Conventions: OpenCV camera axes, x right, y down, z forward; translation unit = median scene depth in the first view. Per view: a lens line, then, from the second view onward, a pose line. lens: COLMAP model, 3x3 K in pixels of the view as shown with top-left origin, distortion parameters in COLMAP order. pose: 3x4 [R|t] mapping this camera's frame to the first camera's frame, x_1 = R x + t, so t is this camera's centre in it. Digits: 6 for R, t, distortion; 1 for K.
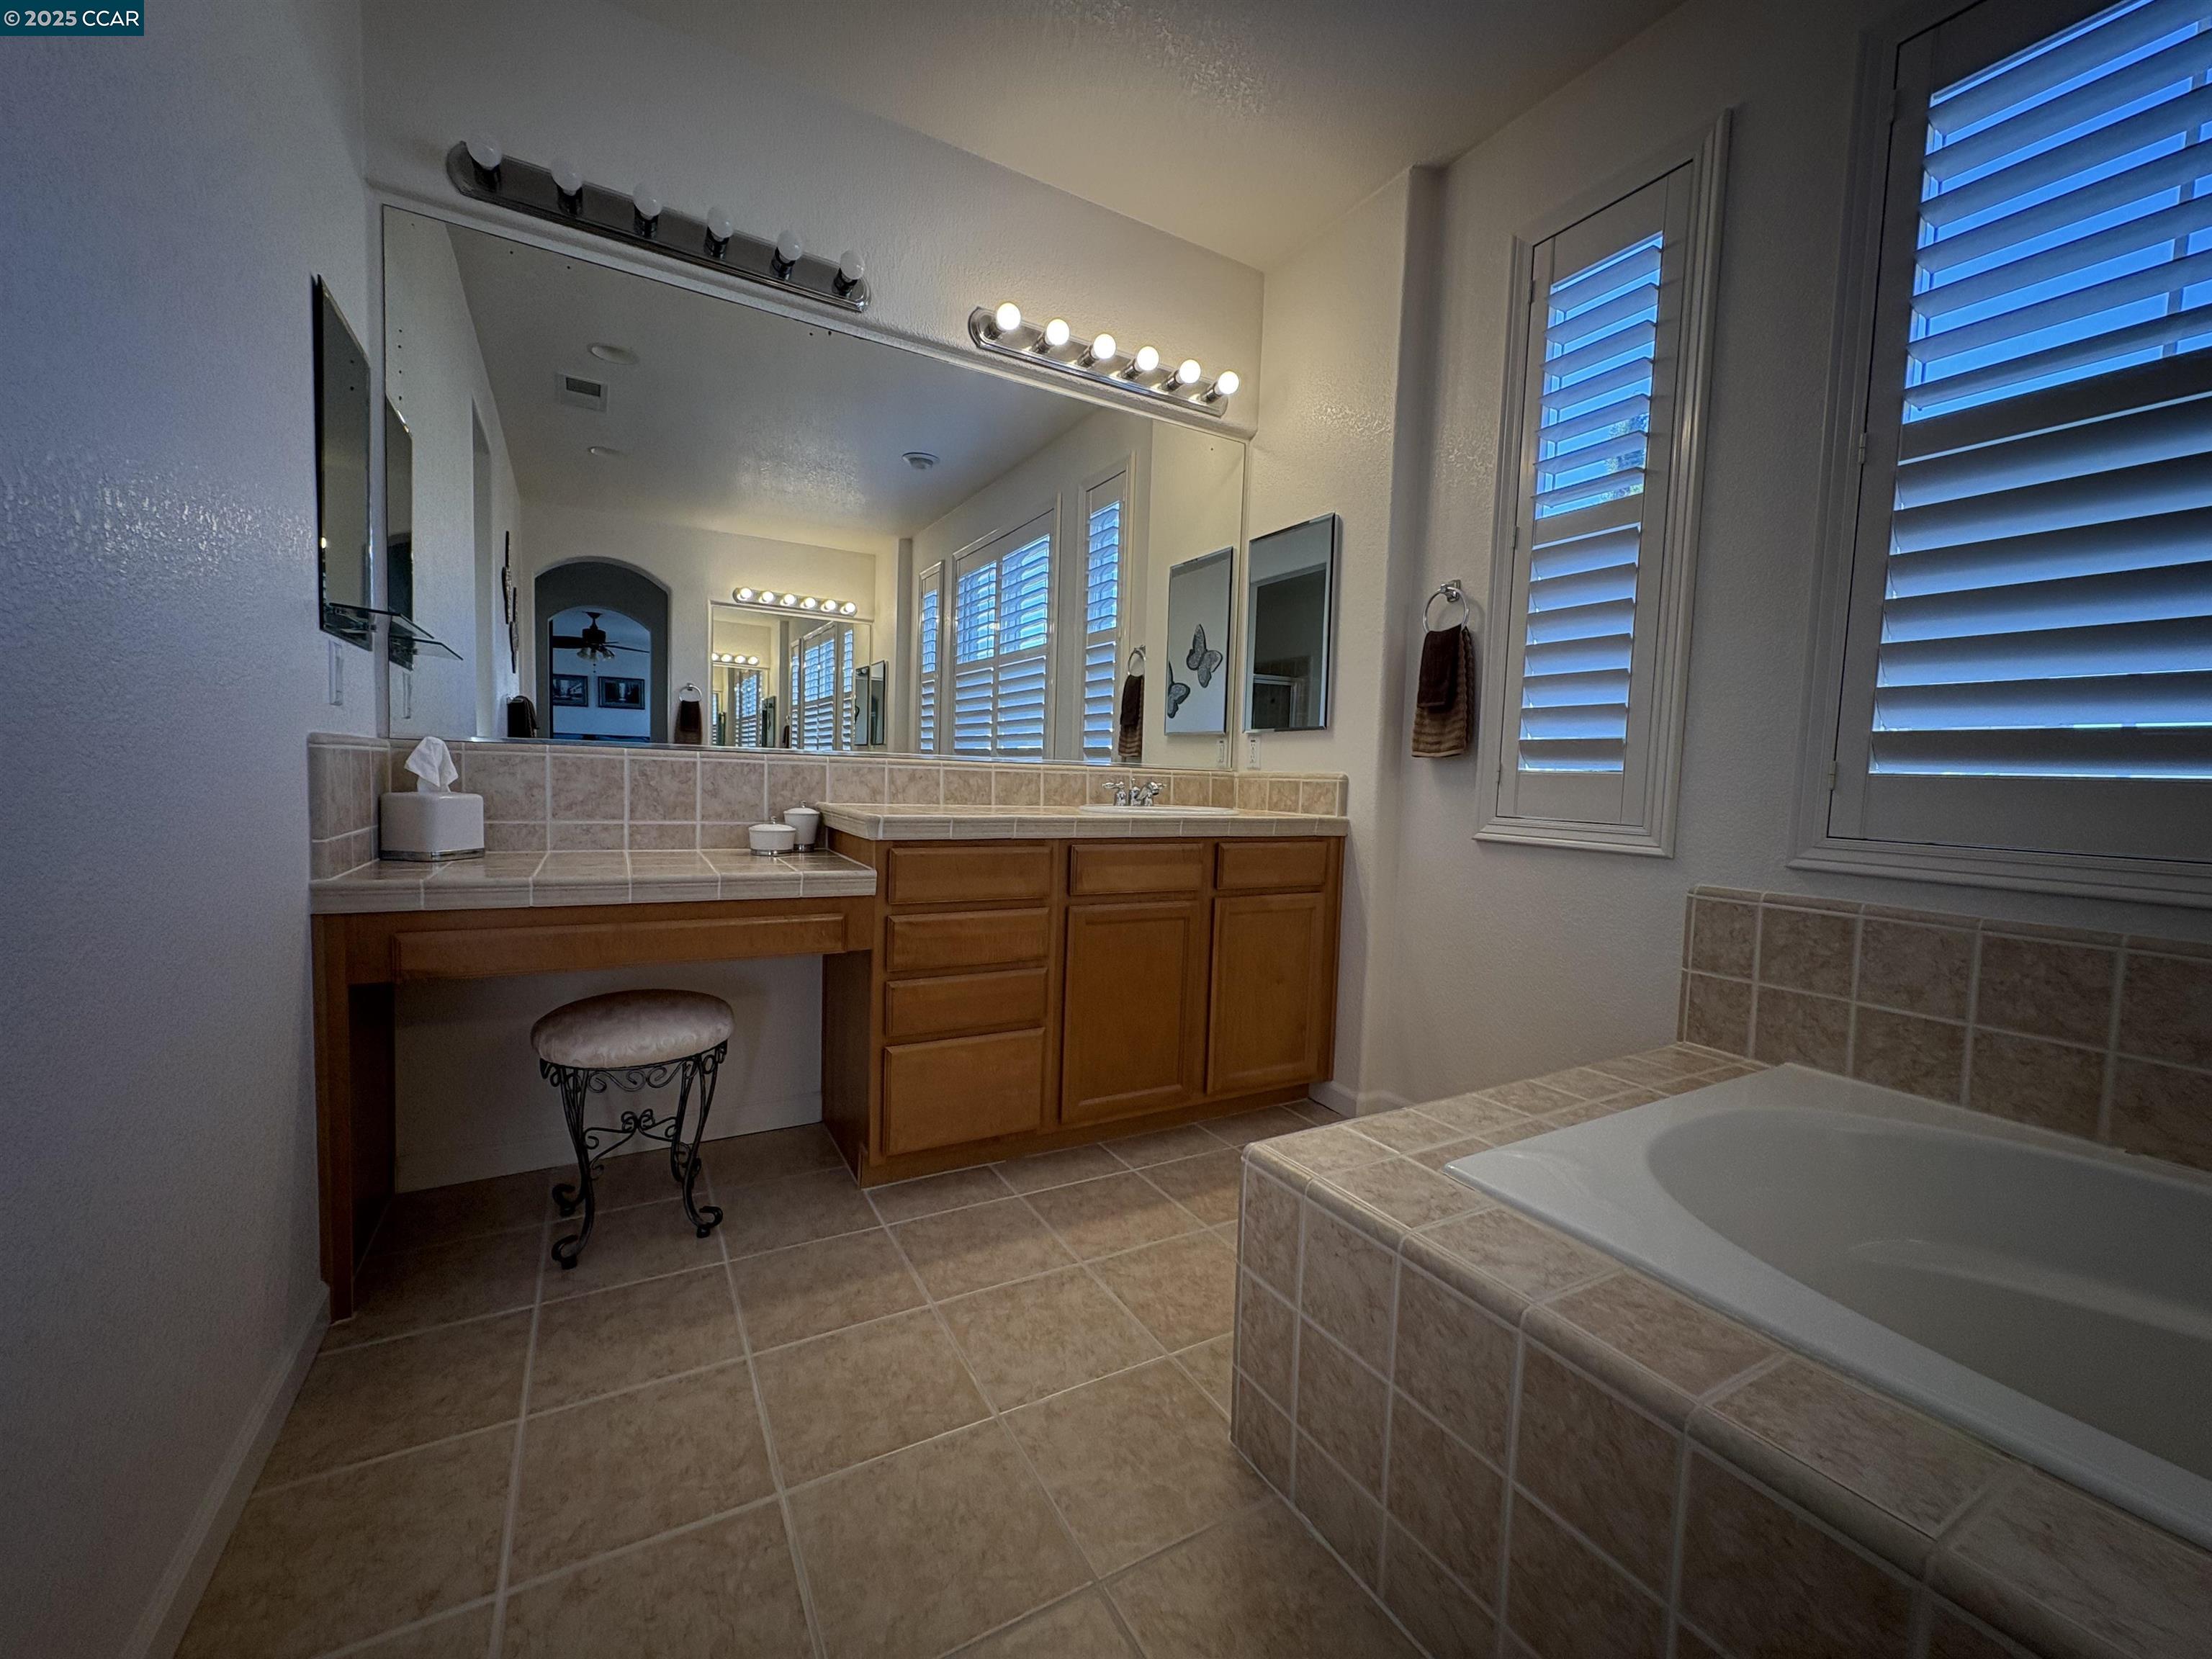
lens RADIAL K [[877.7, 0, 1103.1], [0, 877.7, 827.7], [0, 0, 1]] dist [0.002289, -0.000052]
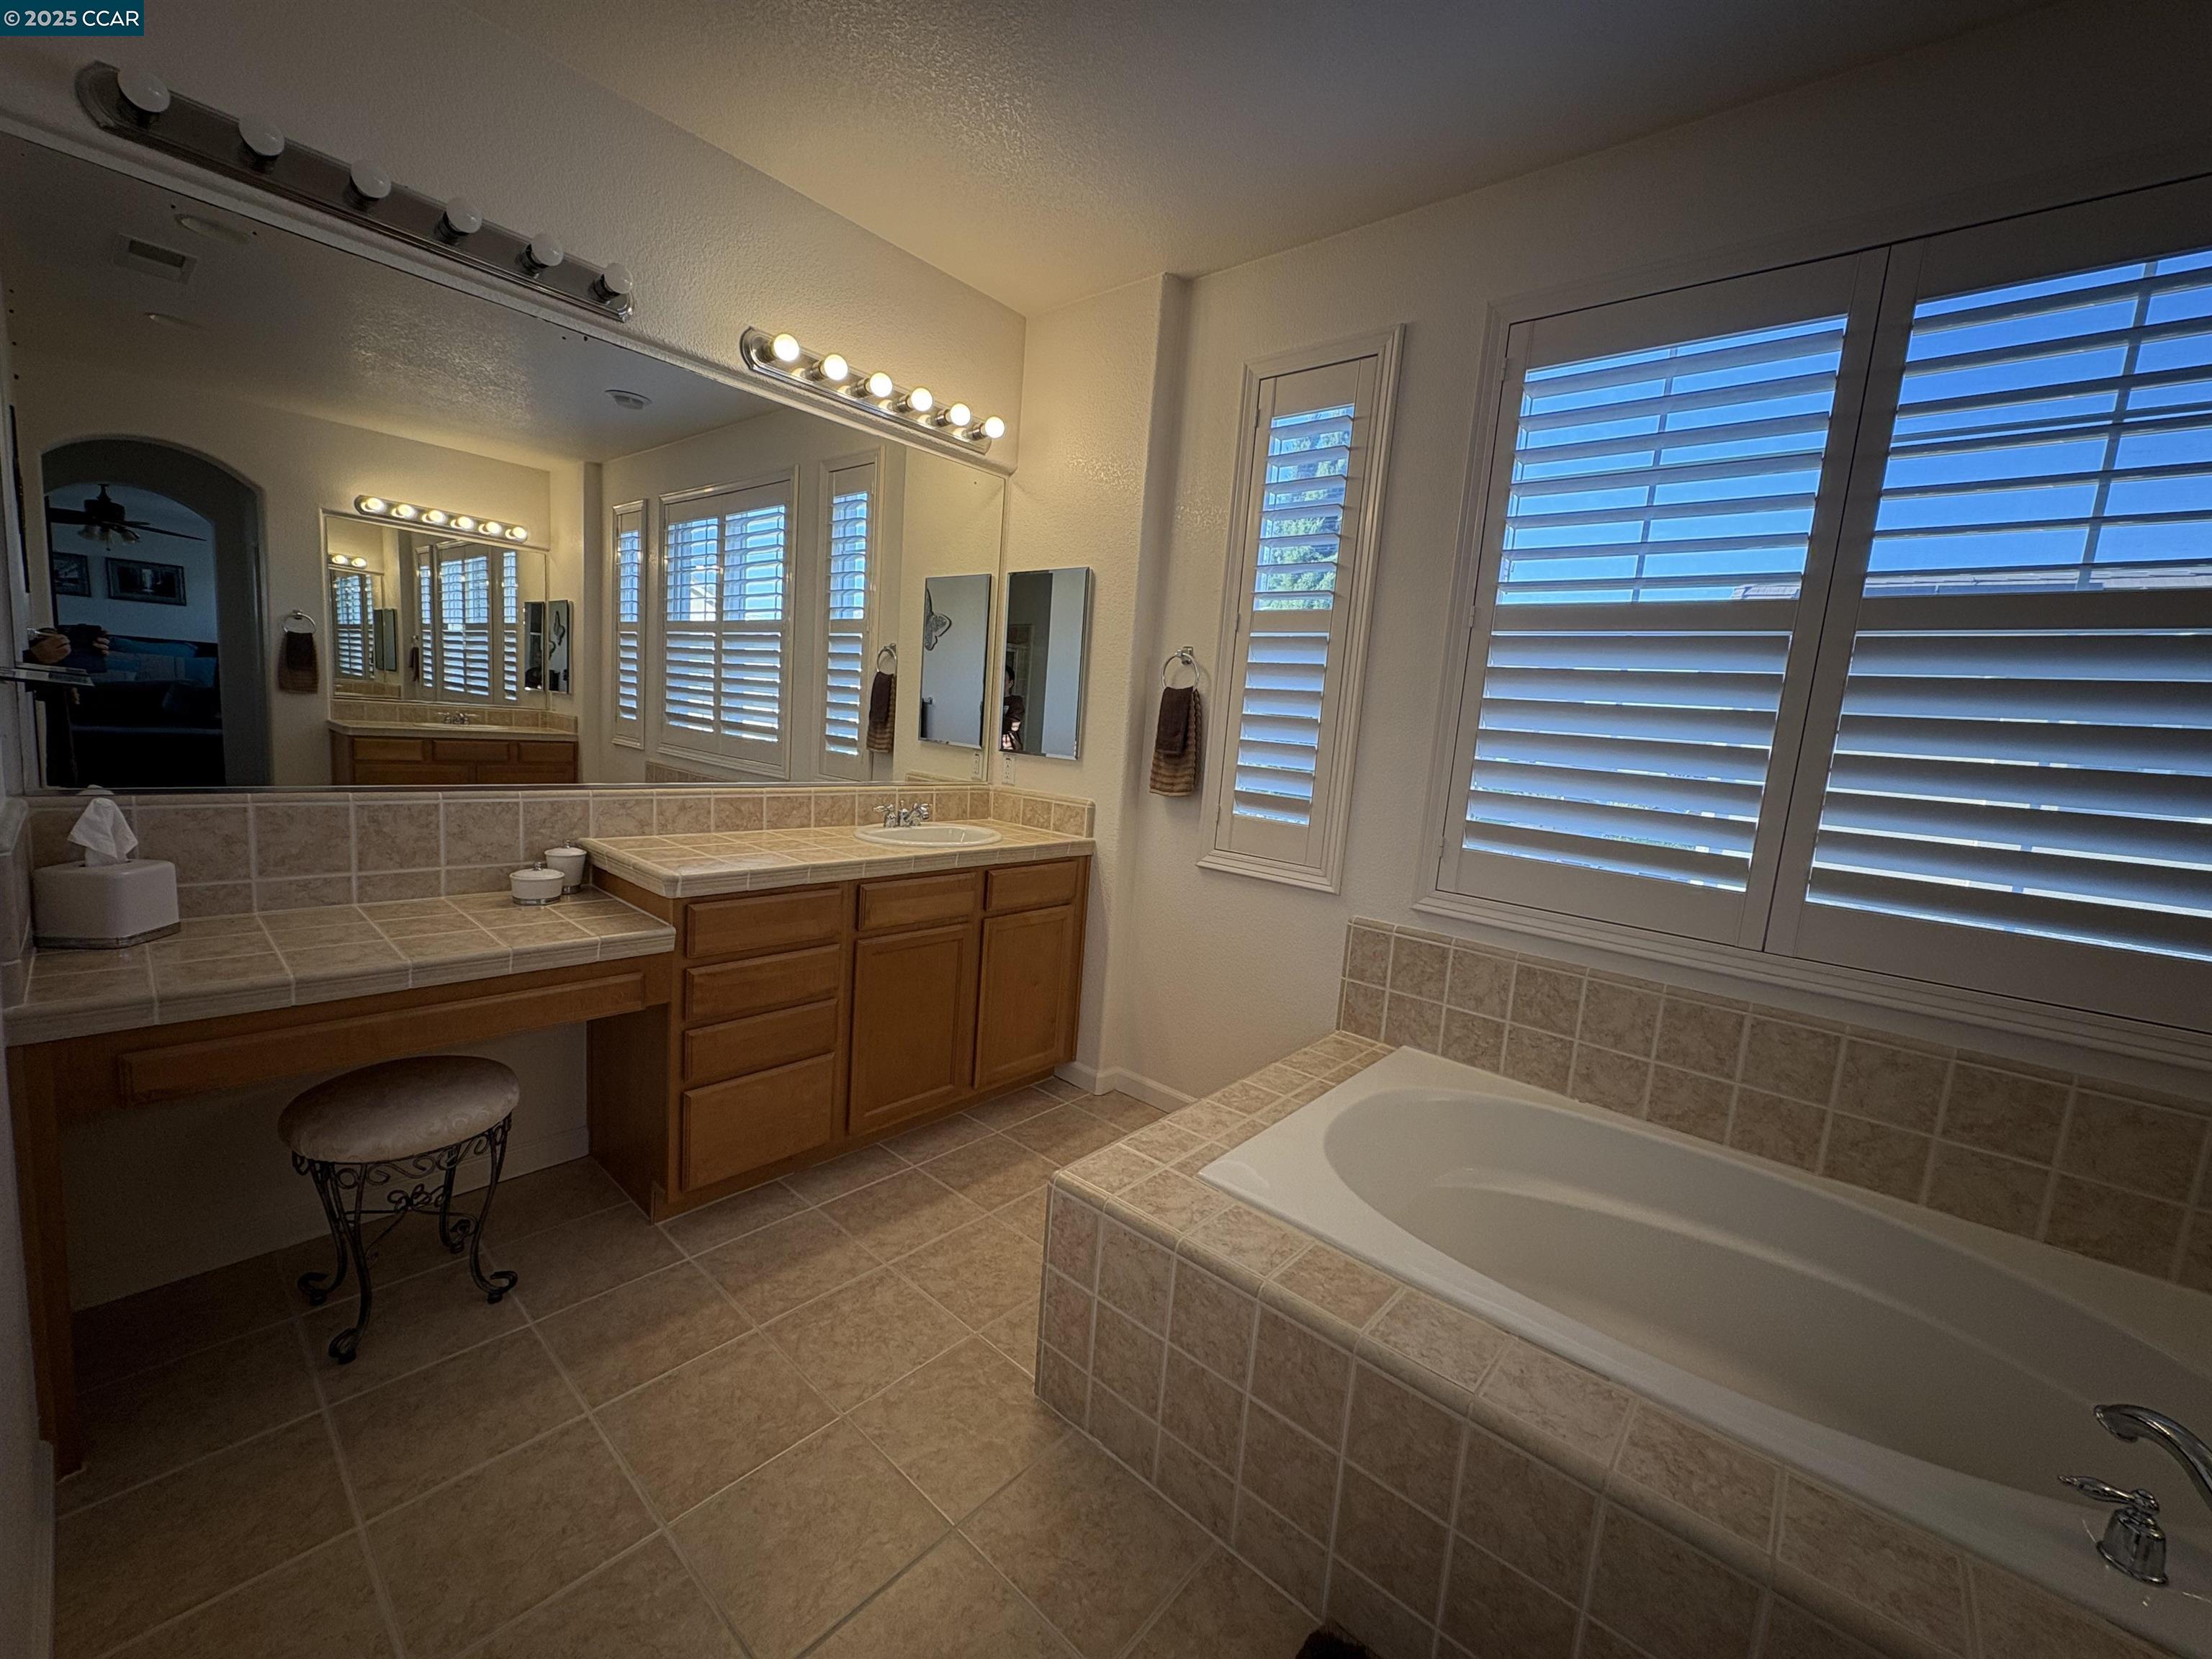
lens RADIAL K [[877.7, 0, 1104.1], [0, 877.7, 828.9], [0, 0, 1]] dist [0.002289, -0.000052]
pose [[0.943158, -0.003926, 0.332321, -0.120800], [-0.024224, 0.996458, 0.080523, -0.154318], [-0.331460, -0.083996, 0.939723, -0.115144]]
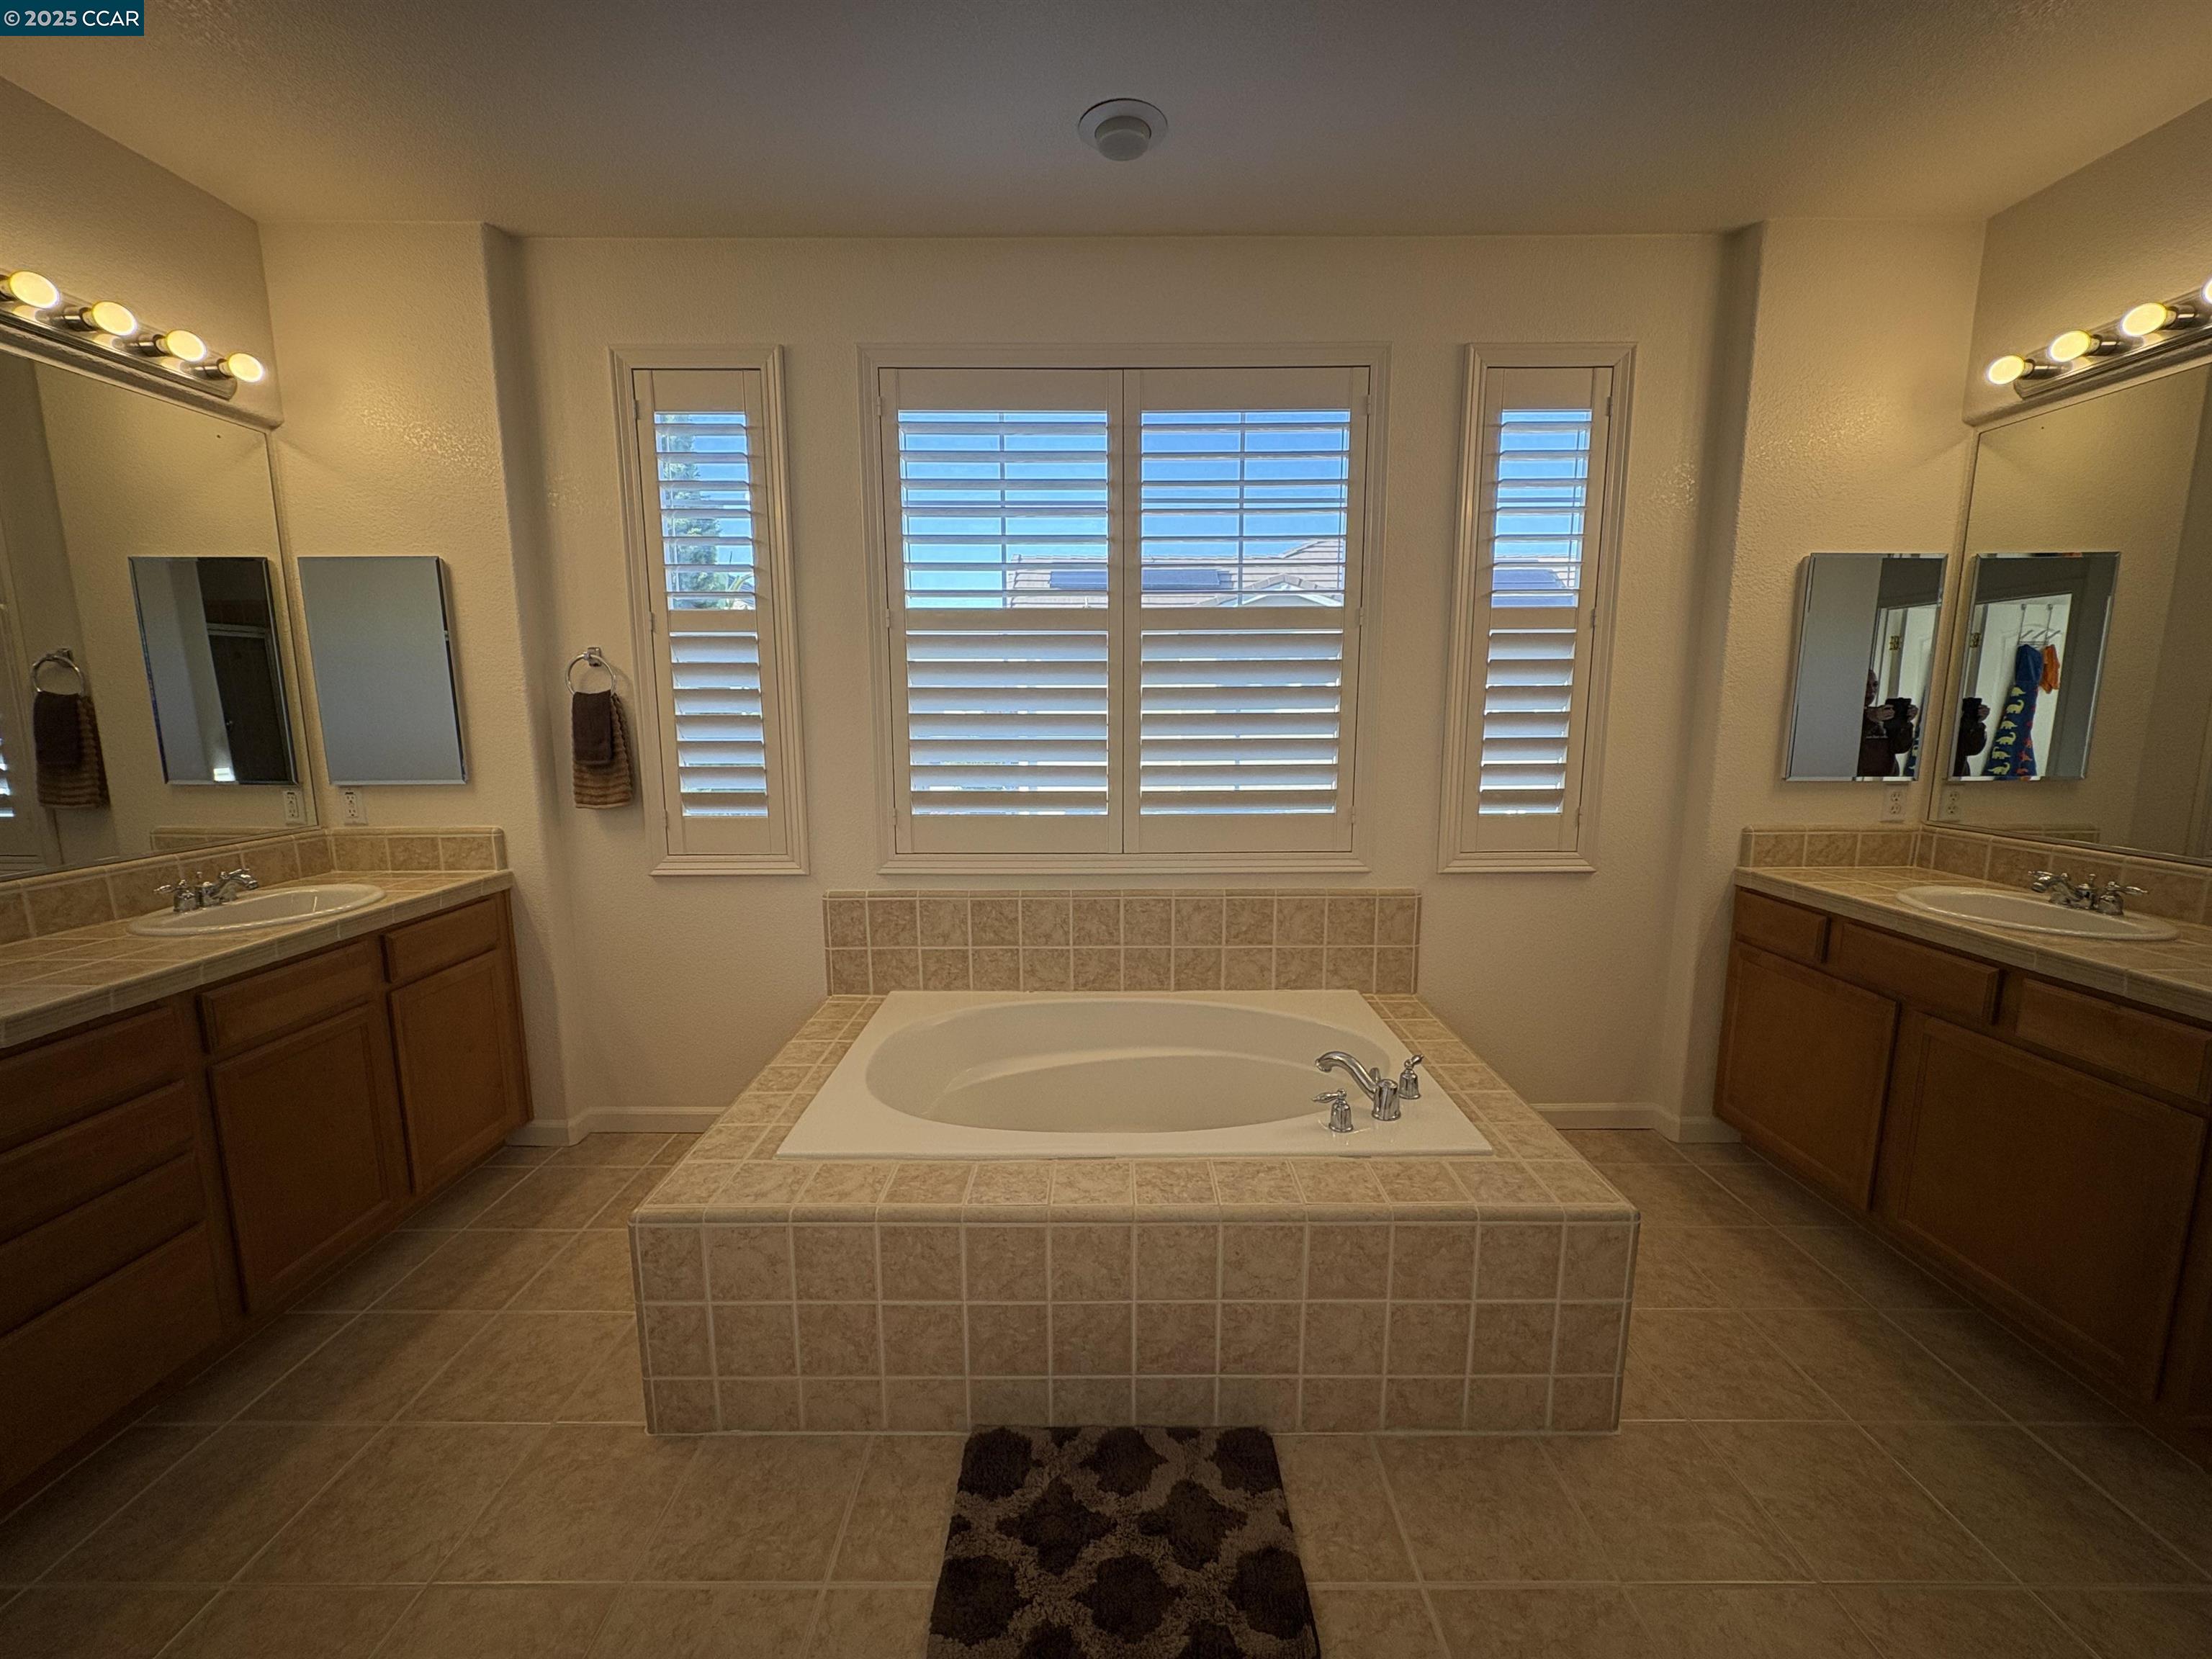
lens RADIAL K [[877.7, 0, 1103.8], [0, 877.7, 827.4], [0, 0, 1]] dist [0.002289, -0.000052]
pose [[0.497410, -0.159371, 0.852751, -0.310997], [0.074767, 0.987198, 0.140887, -0.198300], [-0.864288, -0.006321, 0.502958, -0.134472]]
